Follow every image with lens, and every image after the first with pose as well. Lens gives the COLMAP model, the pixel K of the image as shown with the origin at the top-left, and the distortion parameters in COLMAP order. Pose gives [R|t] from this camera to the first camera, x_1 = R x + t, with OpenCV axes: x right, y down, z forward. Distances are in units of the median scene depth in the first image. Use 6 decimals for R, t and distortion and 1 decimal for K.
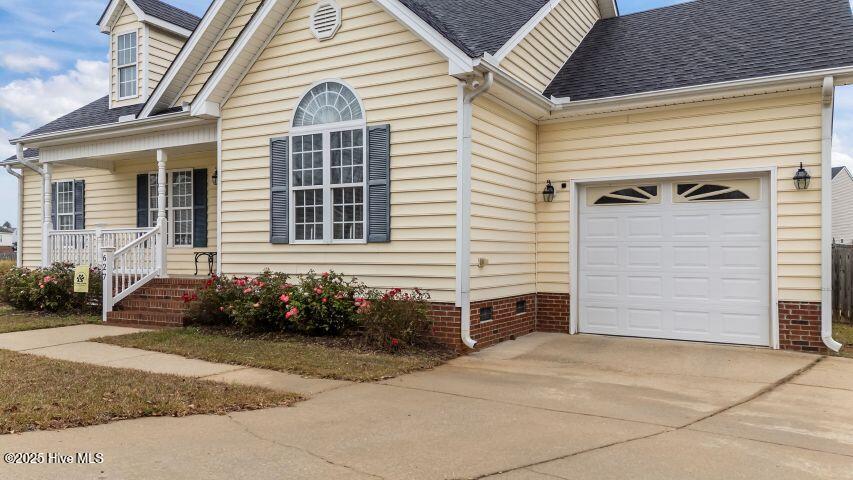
lens RADIAL K [[631.5, 0, 431.7], [0, 631.5, 252.2], [0, 0, 1]] dist [0.087472, -0.073607]
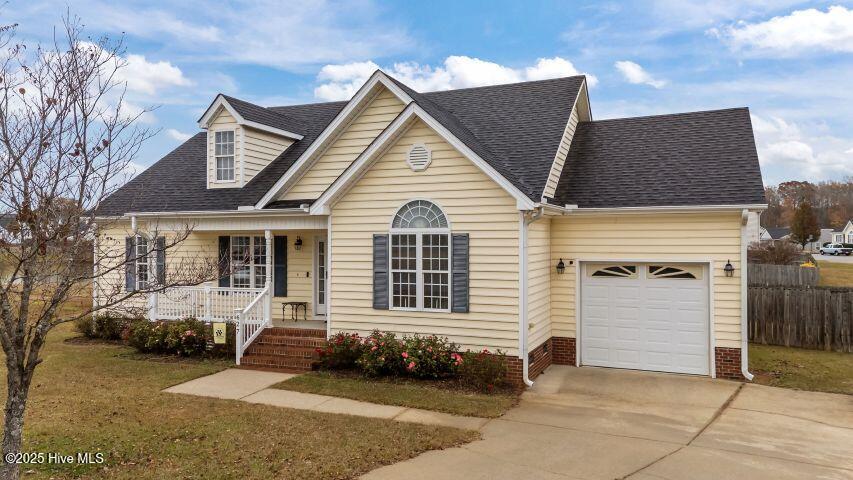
lens RADIAL K [[631.5, 0, 430.0], [0, 631.5, 235.6], [0, 0, 1]] dist [0.087472, -0.073607]
pose [[0.992043, -0.001582, 0.125888, -0.320708], [0.001848, 0.999996, -0.001993, -0.181380], [-0.125884, 0.002209, 0.992042, -0.425477]]
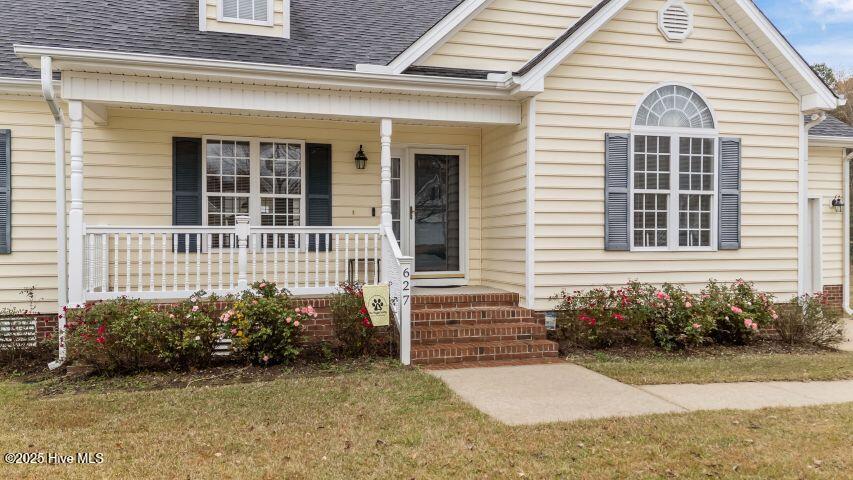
lens RADIAL K [[631.5, 0, 422.9], [0, 631.5, 240.4], [0, 0, 1]] dist [0.087472, -0.073607]
pose [[0.695765, -0.001746, 0.718268, -1.130729], [0.000673, 0.999998, 0.001778, -0.031457], [-0.718269, -0.000754, 0.695765, 0.592800]]
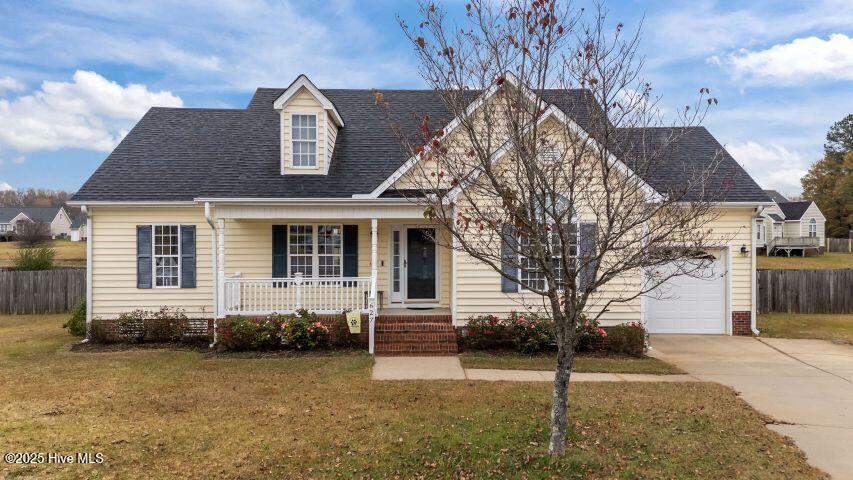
lens RADIAL K [[631.5, 0, 422.1], [0, 631.5, 235.5], [0, 0, 1]] dist [0.087472, -0.073607]
pose [[0.854230, -0.002449, 0.519889, -1.263291], [0.003458, 0.999994, -0.000971, -0.154313], [-0.519884, 0.002628, 0.854233, -0.195063]]
